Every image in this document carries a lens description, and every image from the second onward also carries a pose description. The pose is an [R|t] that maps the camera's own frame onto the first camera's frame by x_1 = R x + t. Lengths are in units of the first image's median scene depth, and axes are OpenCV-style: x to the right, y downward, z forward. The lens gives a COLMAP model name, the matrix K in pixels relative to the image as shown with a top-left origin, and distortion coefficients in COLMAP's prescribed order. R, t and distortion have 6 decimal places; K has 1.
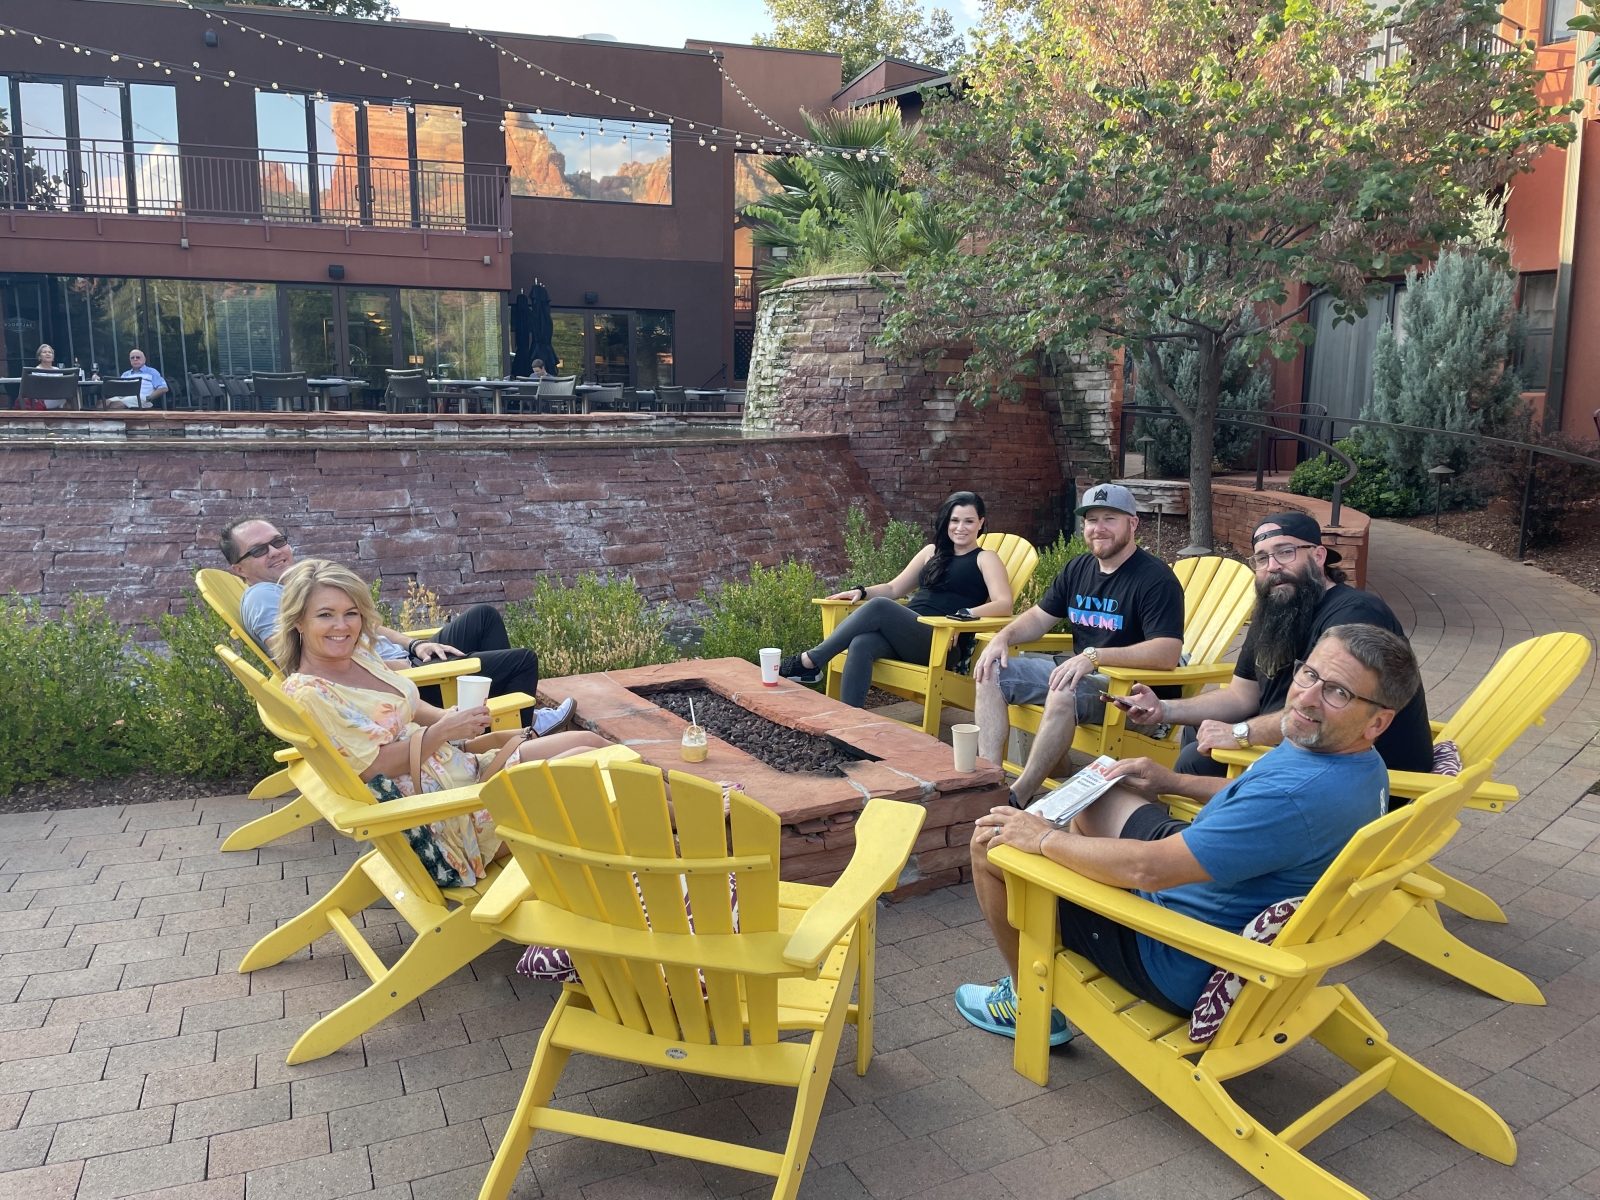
lens RADIAL K [[1185.5, 0, 793.7], [0, 1185.5, 600.0], [0, 0, 1]] dist [0.079714, -0.110284]
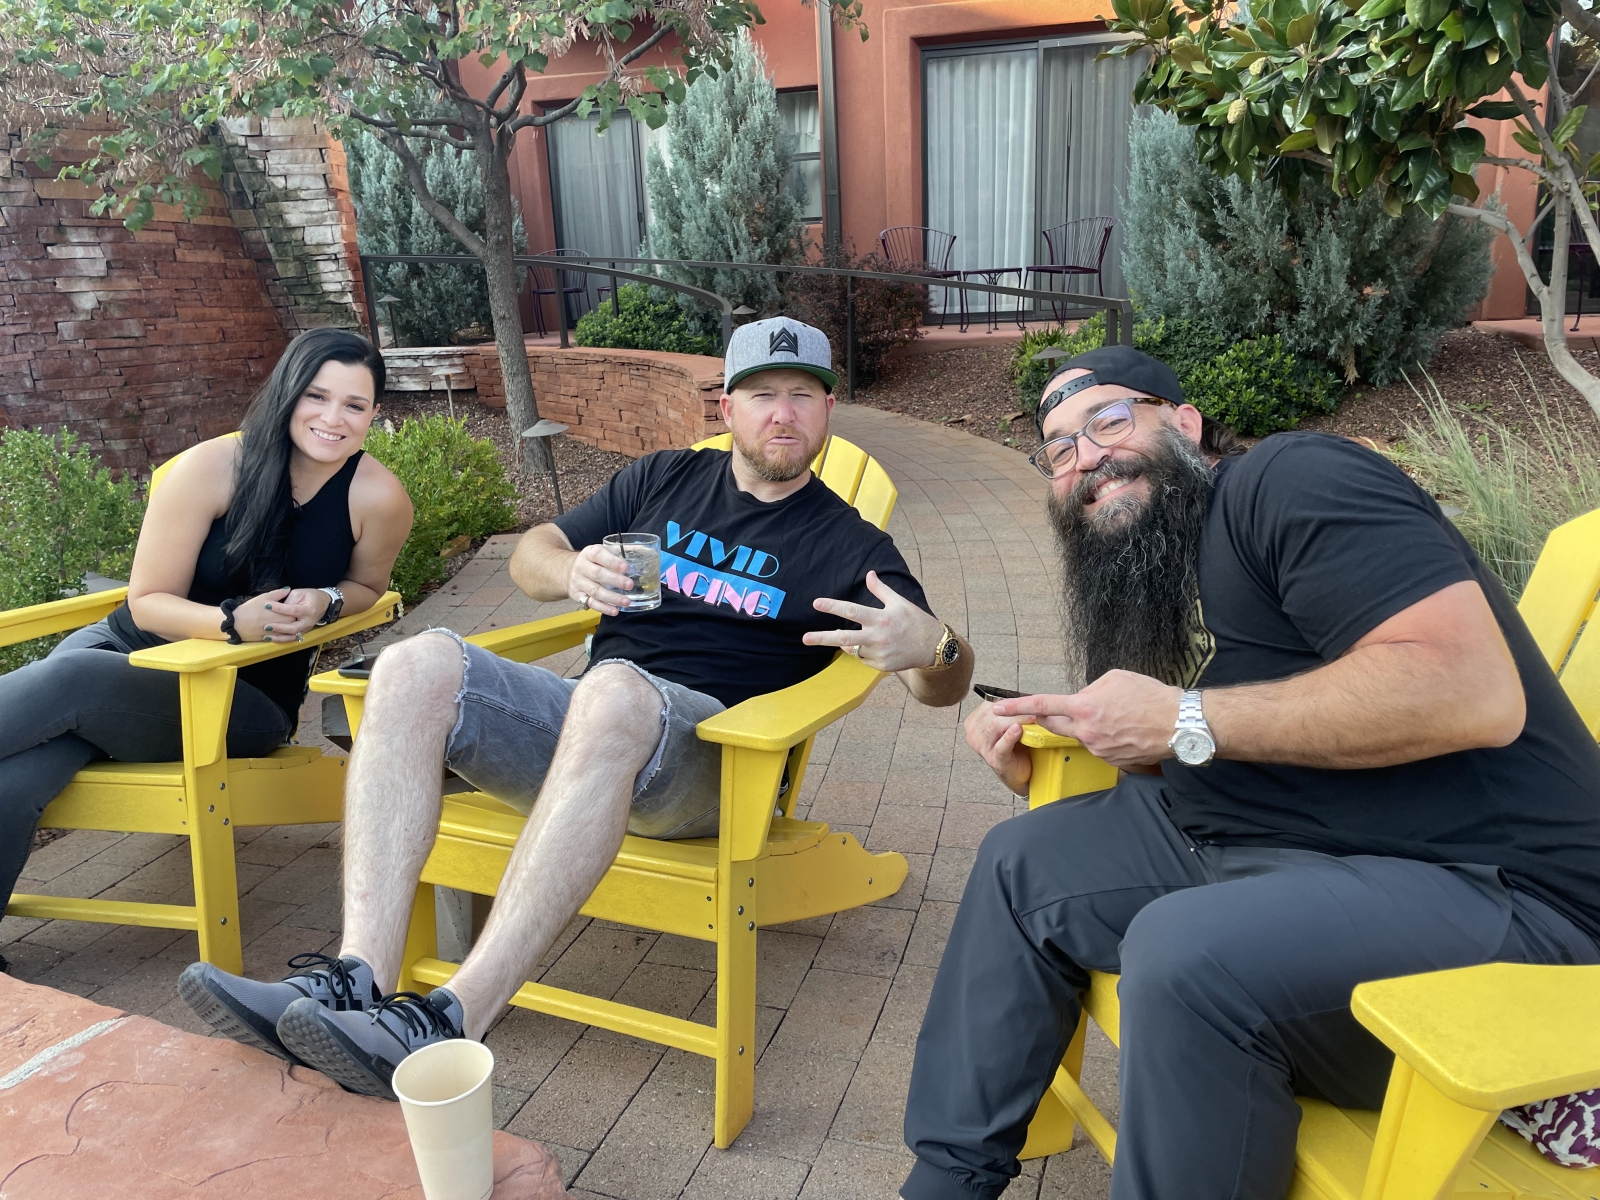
lens RADIAL K [[1185.5, 0, 793.7], [0, 1185.5, 600.0], [0, 0, 1]] dist [0.079714, -0.110284]
pose [[0.797993, -0.196144, 0.569855, 0.025344], [0.144852, 0.980261, 0.134562, -0.010901], [-0.585000, -0.024835, 0.810653, 0.243863]]
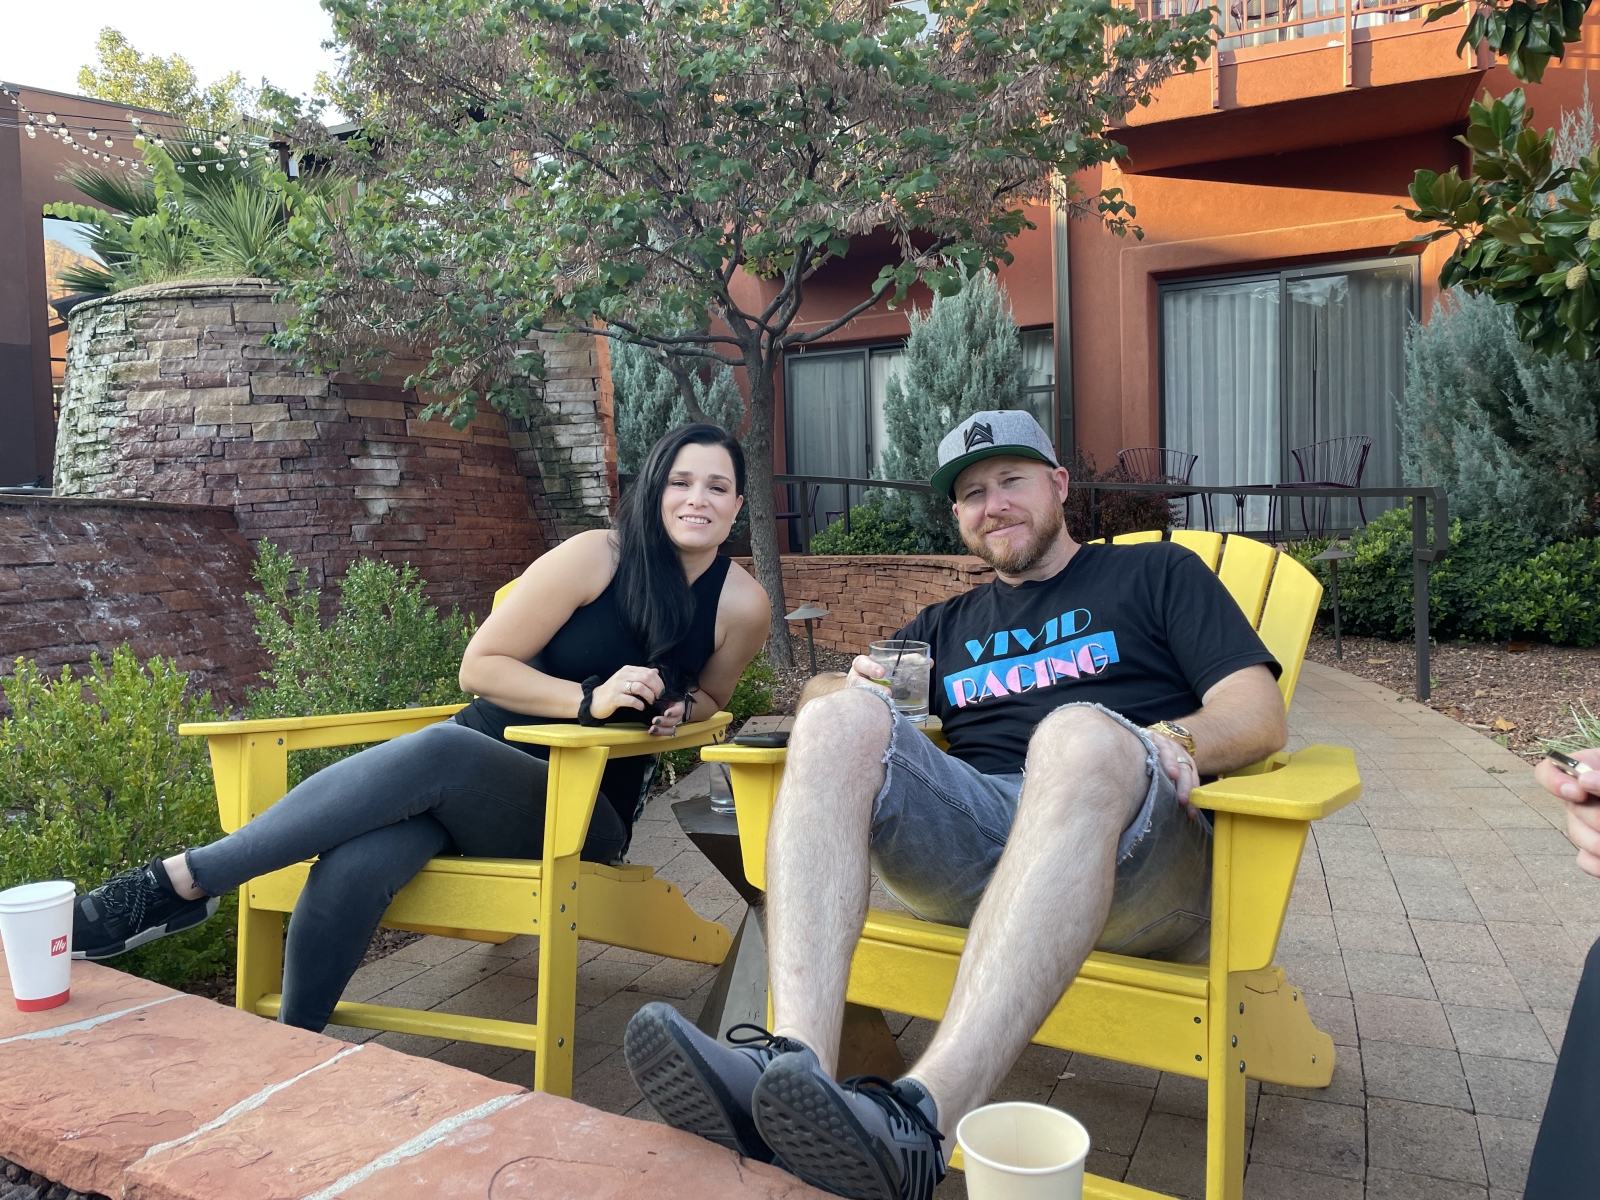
lens RADIAL K [[1185.5, 0, 793.7], [0, 1185.5, 600.0], [0, 0, 1]] dist [0.079714, -0.110284]
pose [[0.882188, -0.060725, 0.466966, 0.005799], [0.115605, 0.989232, -0.089758, 0.008073], [-0.456487, 0.133167, 0.879708, 0.275932]]
